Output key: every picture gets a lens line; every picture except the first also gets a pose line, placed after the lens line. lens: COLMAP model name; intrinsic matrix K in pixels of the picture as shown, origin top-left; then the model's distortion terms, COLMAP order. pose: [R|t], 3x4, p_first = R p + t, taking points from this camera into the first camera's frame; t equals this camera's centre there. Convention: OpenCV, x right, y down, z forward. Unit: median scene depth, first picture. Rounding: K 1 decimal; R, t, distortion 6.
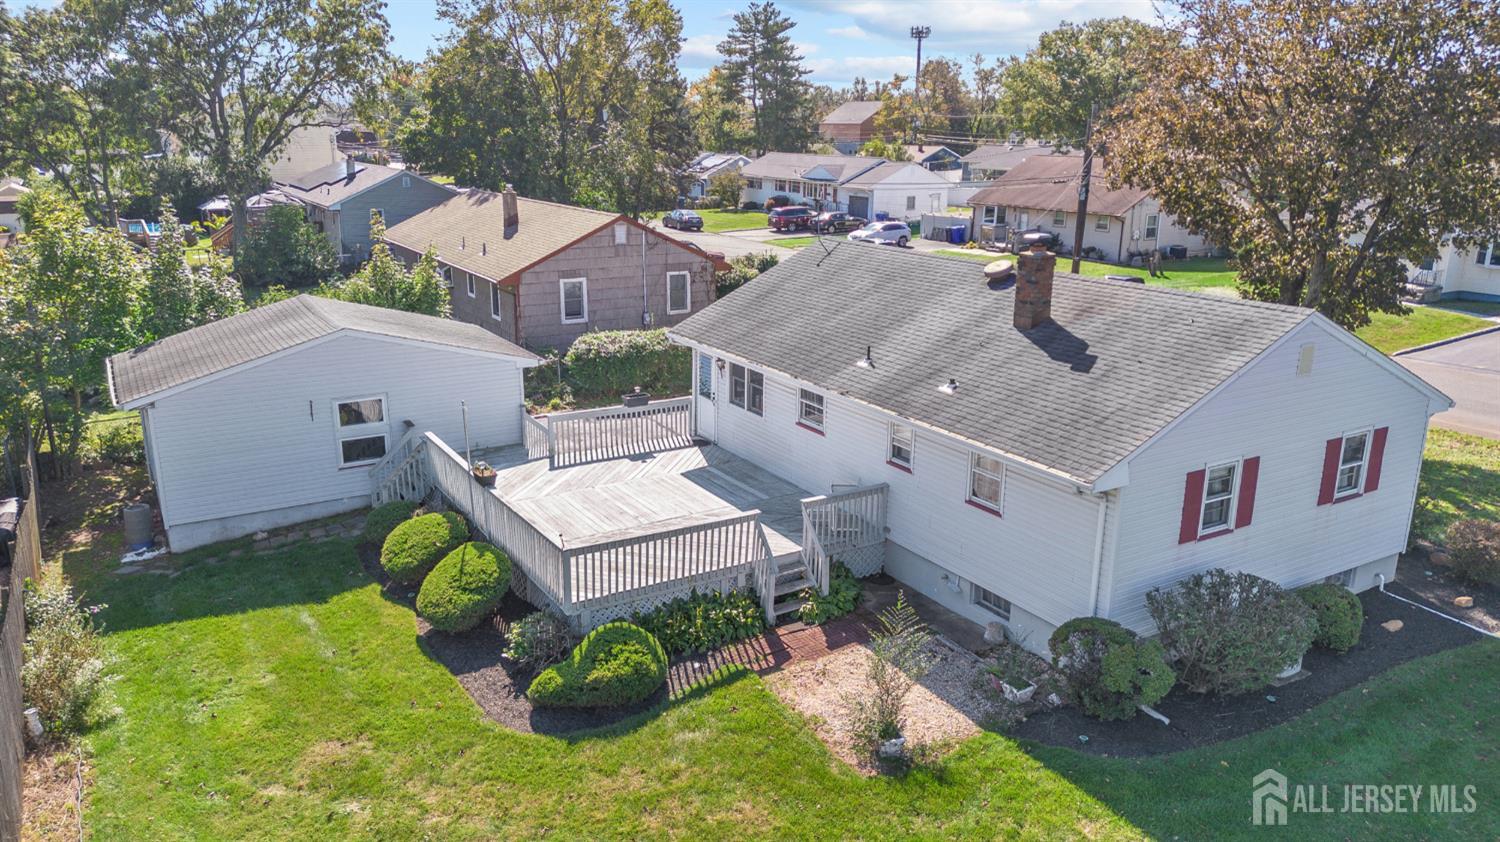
lens RADIAL K [[1069.4, 0, 750.0], [0, 1069.4, 421.0], [0, 0, 1]] dist [0.059463, -0.051363]
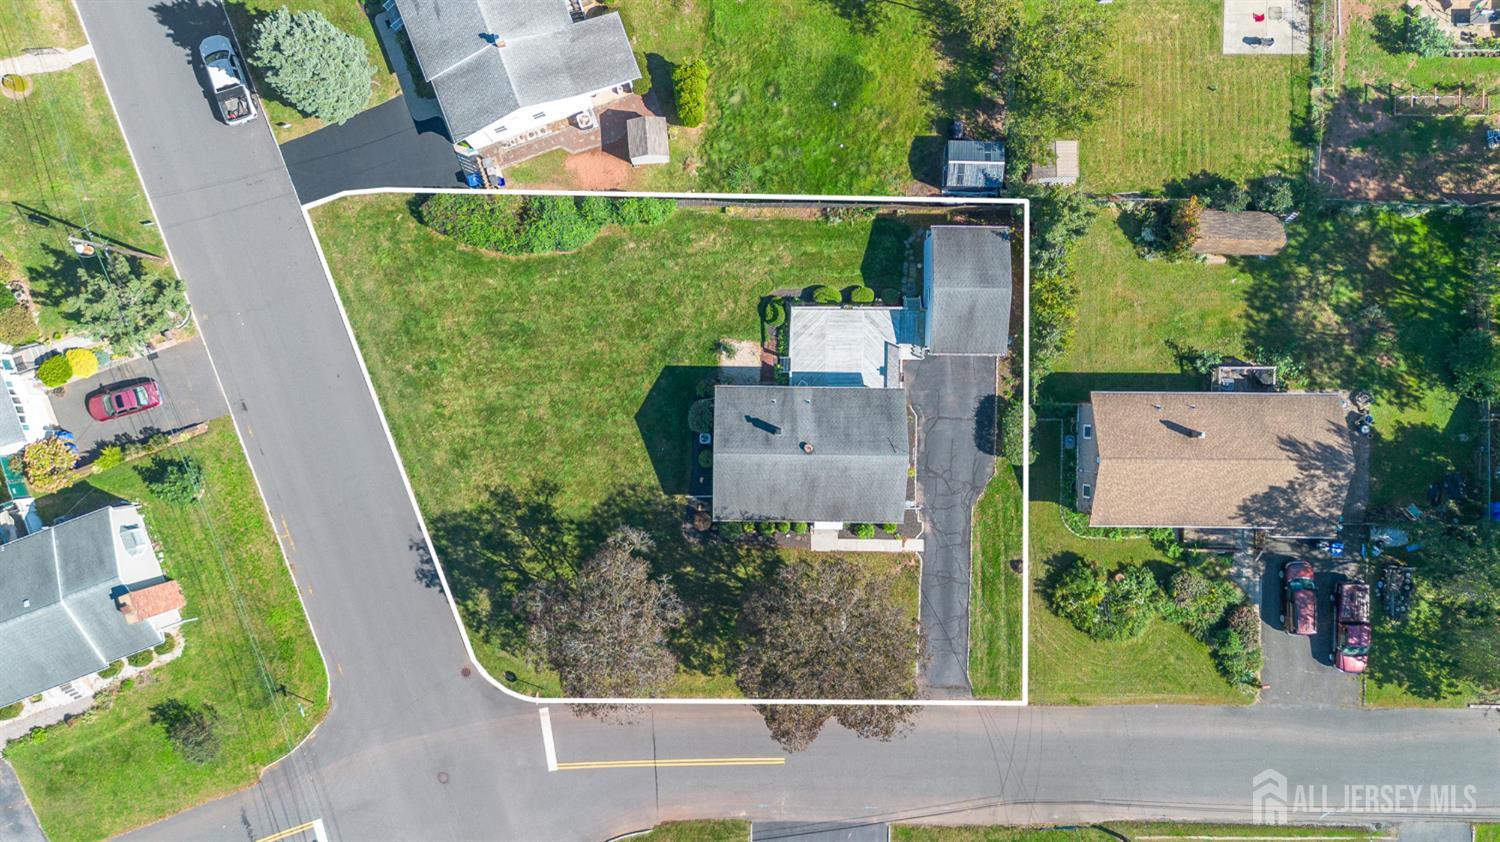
lens RADIAL K [[1069.4, 0, 750.0], [0, 1069.4, 421.0], [0, 0, 1]] dist [0.059463, -0.051363]
pose [[-0.525826, 0.850292, -0.022601, 0.308403], [-0.241317, -0.123648, 0.962537, -3.038414], [0.815643, 0.511581, 0.270208, -0.075607]]
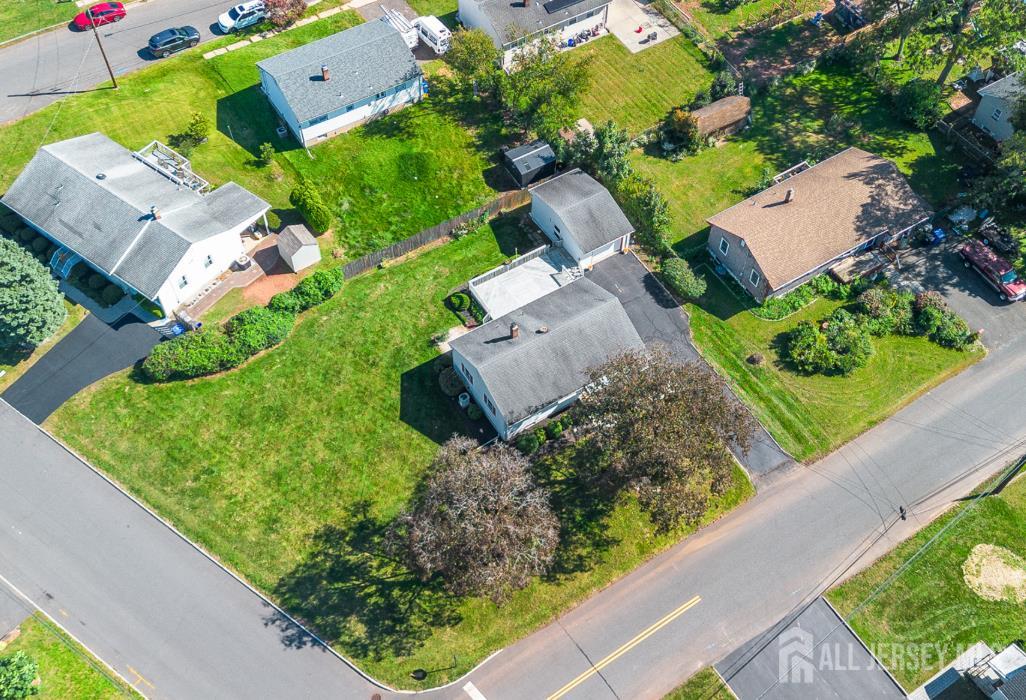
lens RADIAL K [[1073.4, 0, 542.6], [0, 1073.4, 353.1], [0, 0, 1]] dist [0.108903, -0.158291]
pose [[0.034816, 0.814811, -0.578680, 2.365143], [-0.280139, 0.563775, 0.776969, -2.886938], [0.959328, 0.135060, 0.247888, 0.047100]]
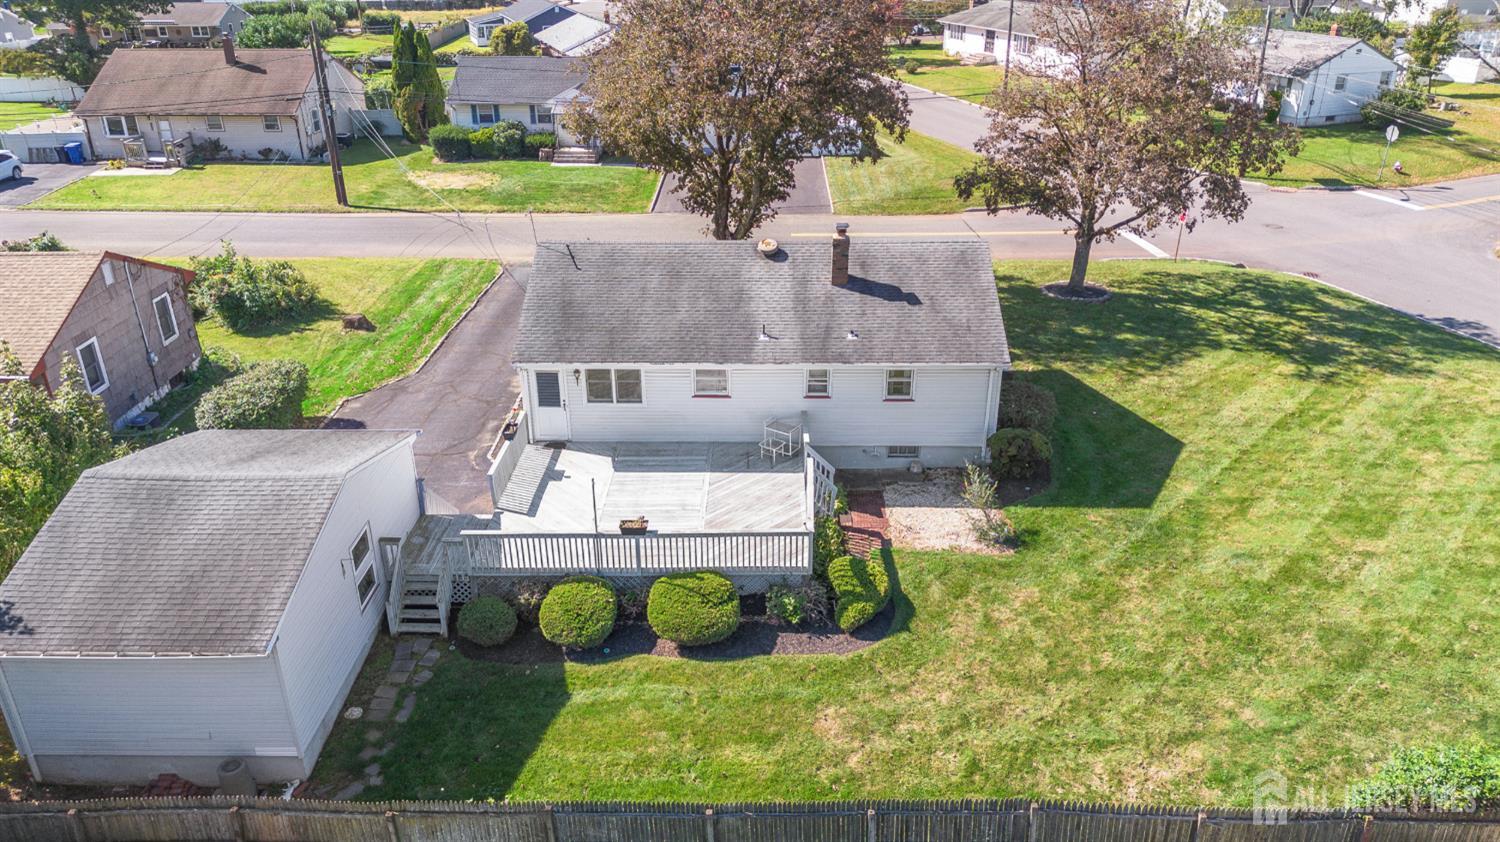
lens RADIAL K [[1069.4, 0, 750.0], [0, 1069.4, 421.0], [0, 0, 1]] dist [0.059463, -0.051363]
pose [[0.529804, -0.366790, 0.764704, -0.894701], [0.234281, 0.929856, 0.283690, -0.312171], [-0.815120, 0.028855, 0.578574, 0.182254]]
